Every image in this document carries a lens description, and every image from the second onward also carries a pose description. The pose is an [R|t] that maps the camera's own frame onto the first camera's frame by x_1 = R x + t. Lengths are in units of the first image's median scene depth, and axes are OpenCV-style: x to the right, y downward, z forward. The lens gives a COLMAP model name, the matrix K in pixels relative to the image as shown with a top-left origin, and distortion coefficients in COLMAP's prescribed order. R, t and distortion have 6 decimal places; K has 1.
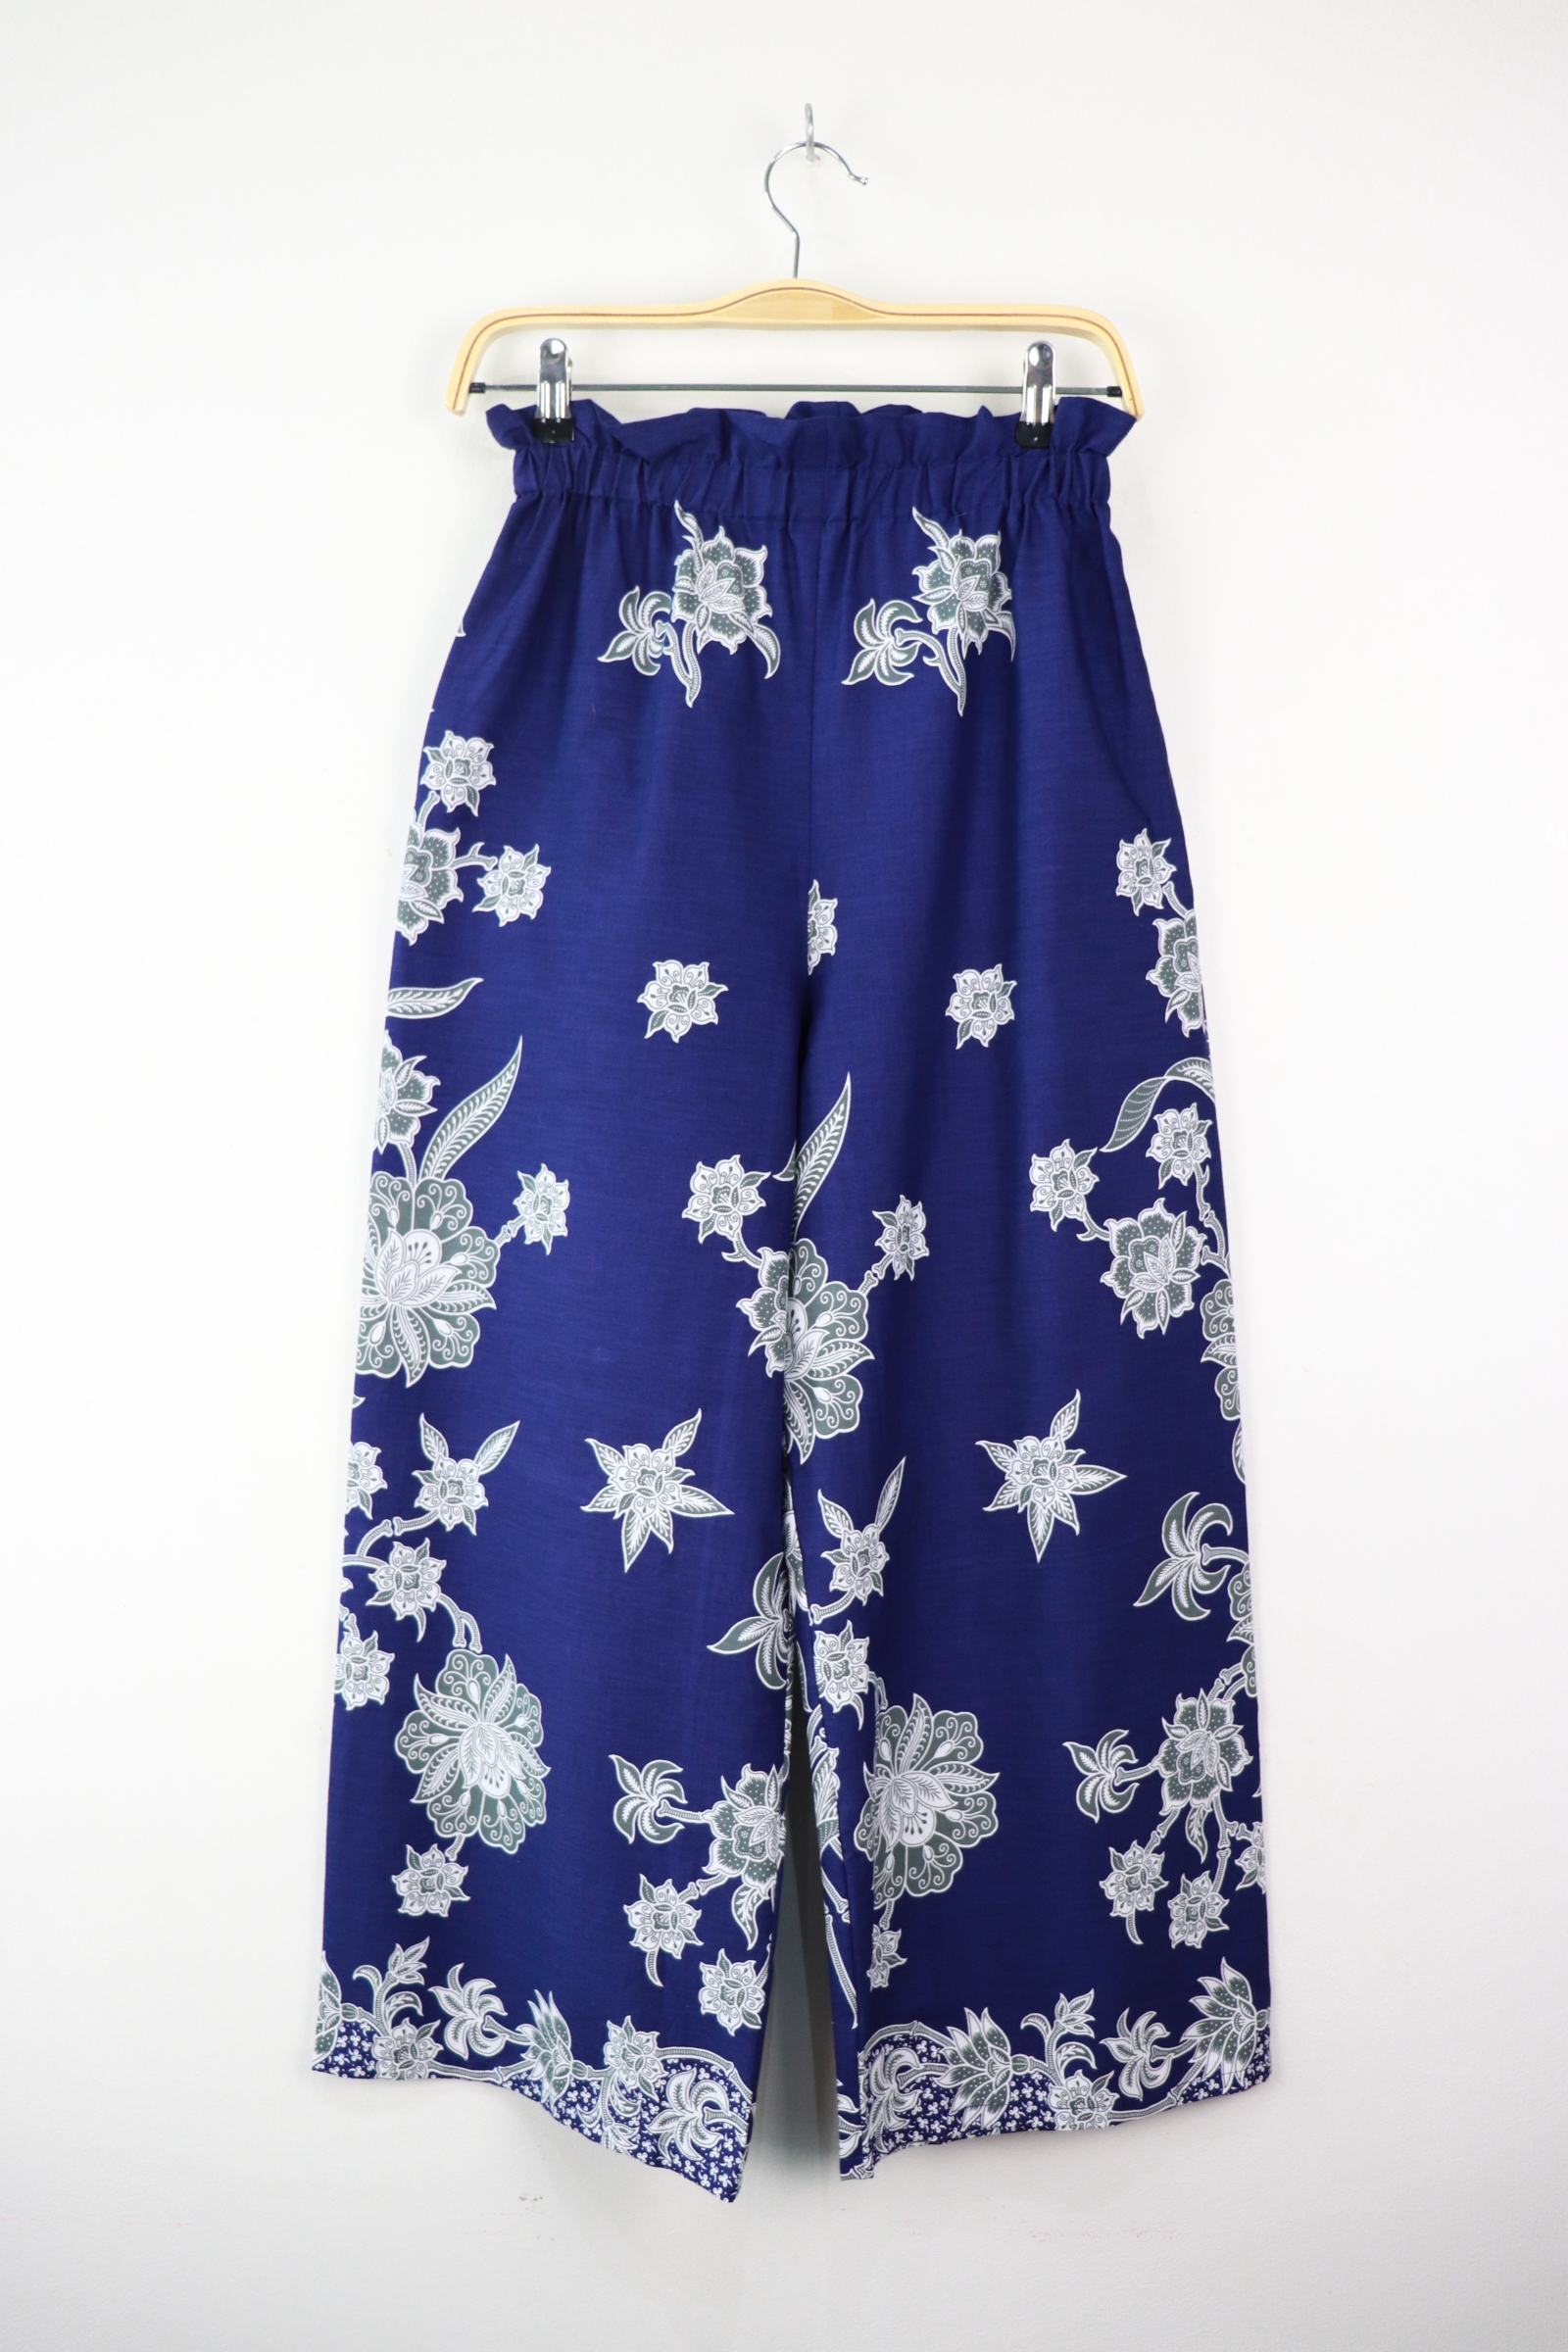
lens RADIAL K [[2274.5, 0, 751.3], [0, 2274.5, 1098.8], [0, 0, 1]] dist [-0.198680, 0.326545]
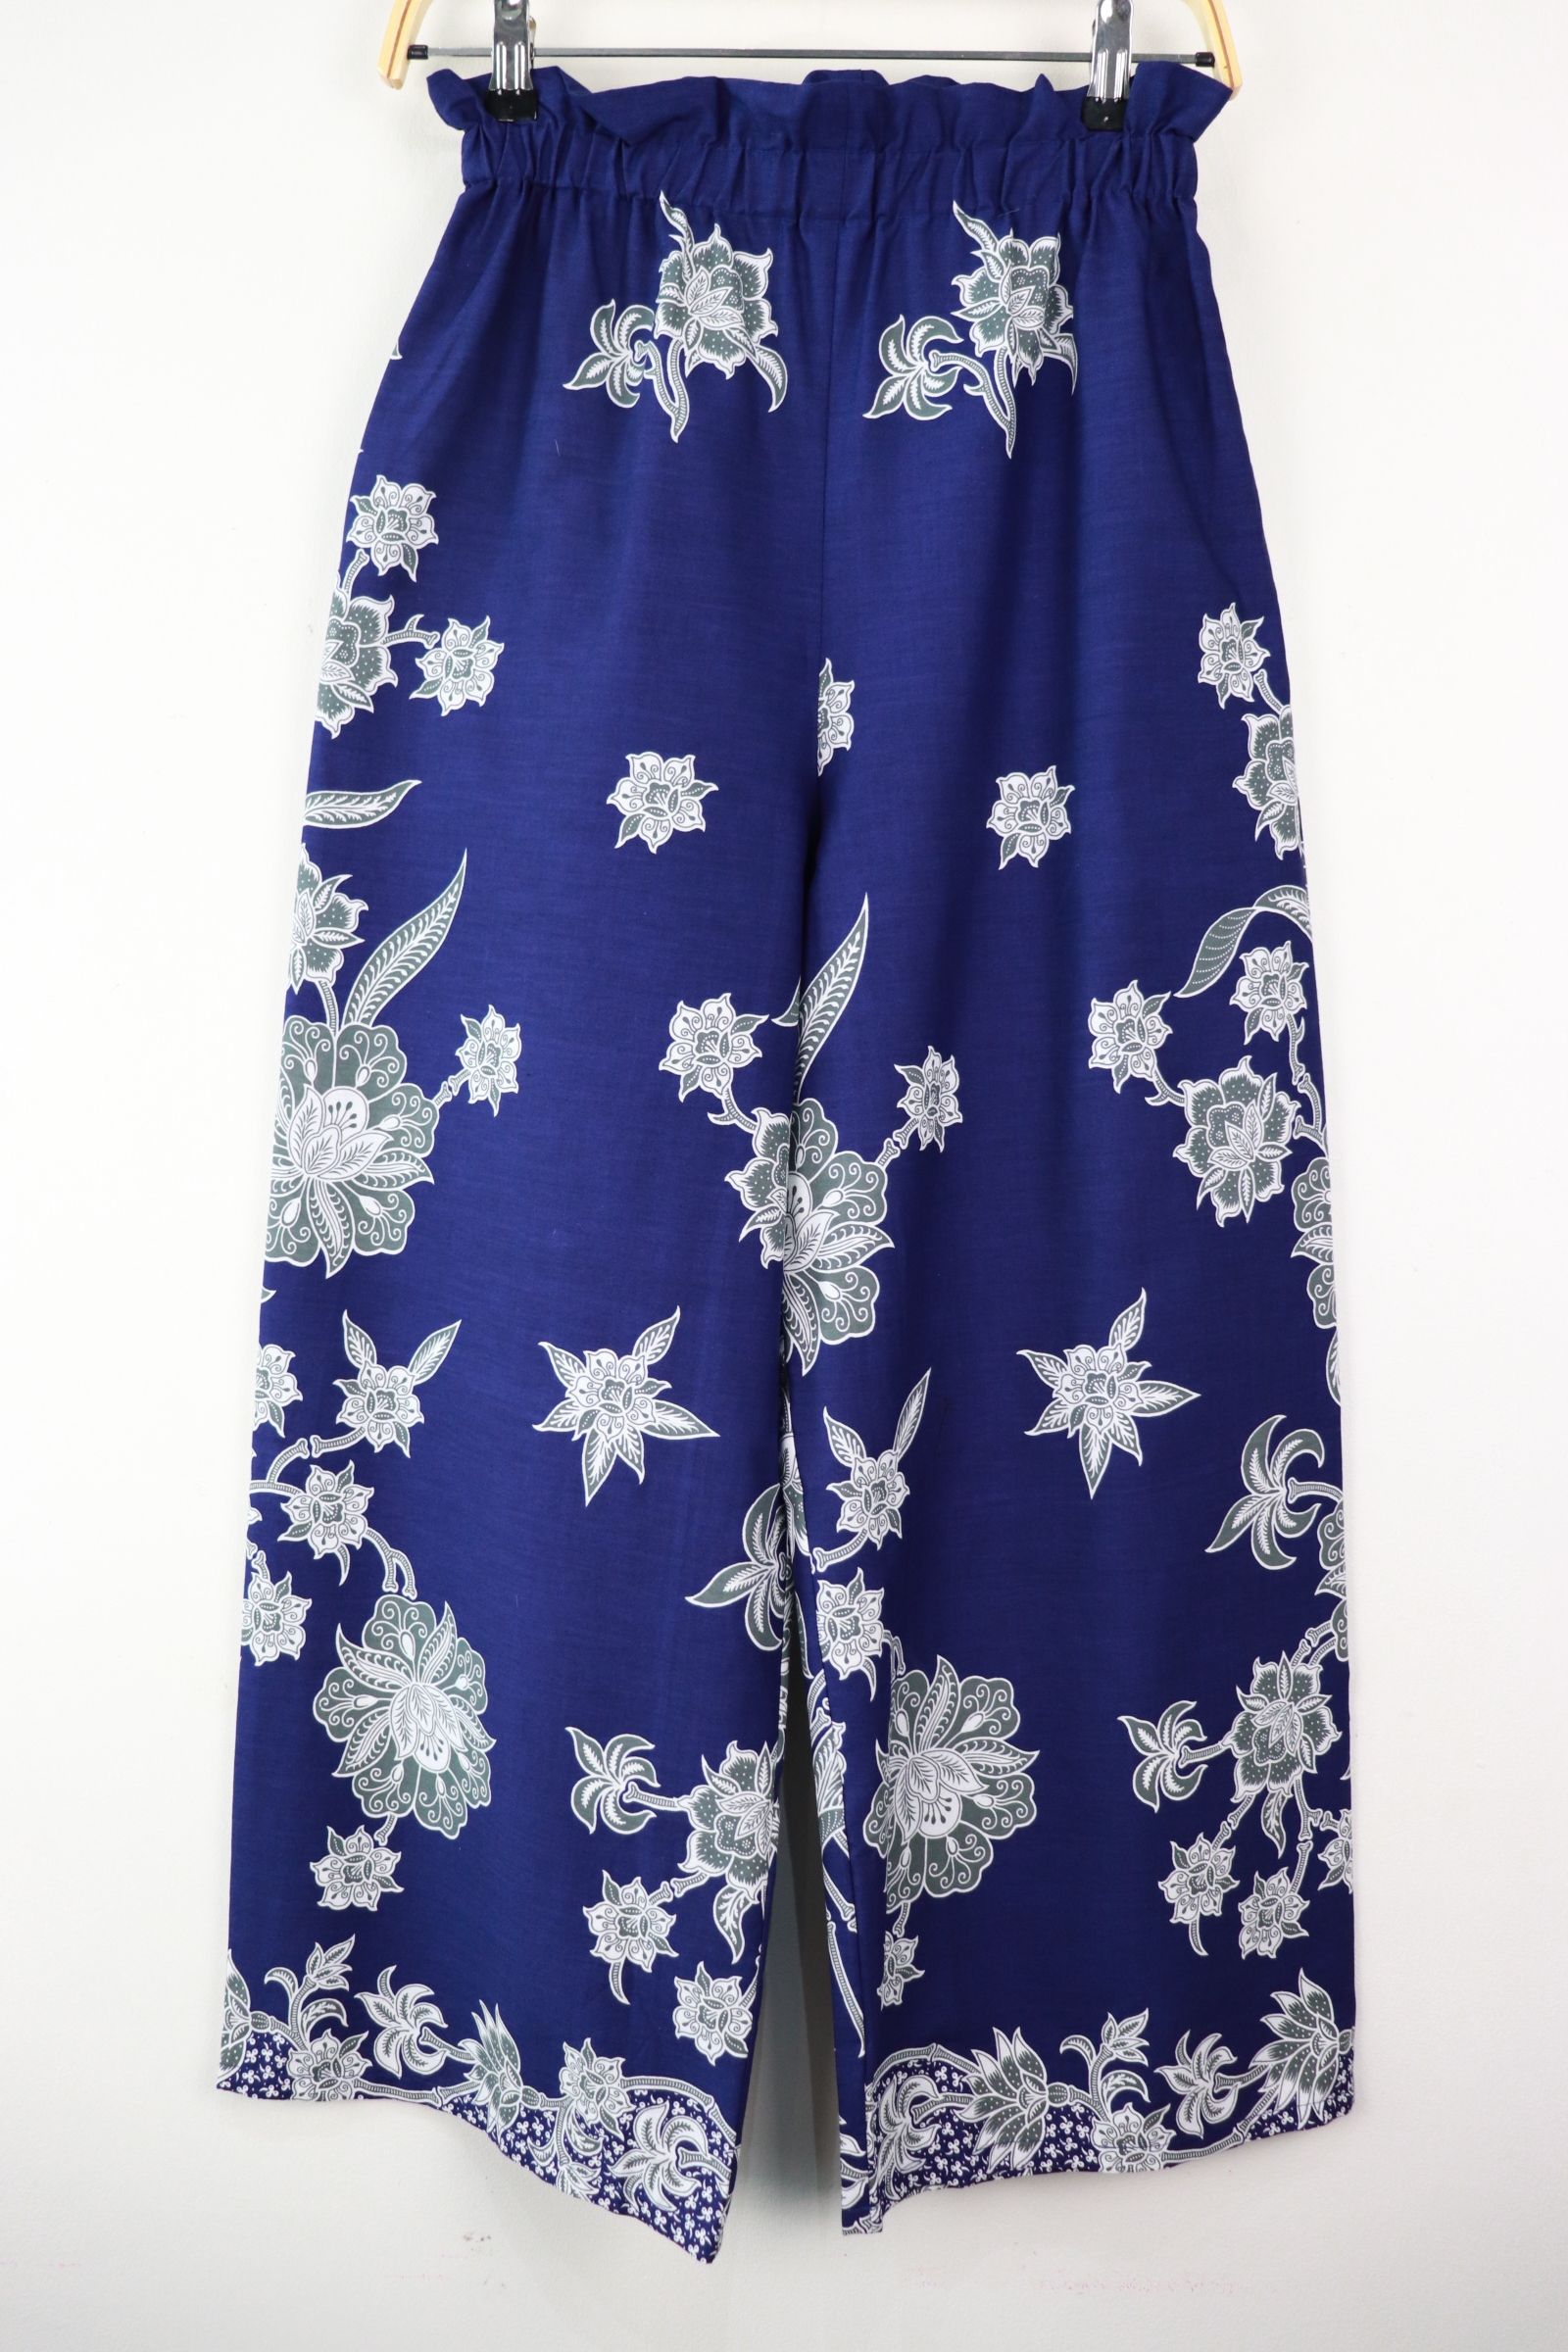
lens RADIAL K [[2200.2, 0, 774.1], [0, 2200.2, 1123.6], [0, 0, 1]] dist [-0.198658, 0.320028]
pose [[0.999951, 0.009849, 0.001375, 0.009451], [-0.009900, 0.999004, 0.043506, 0.035920], [-0.000945, -0.043517, 0.999052, 0.211436]]
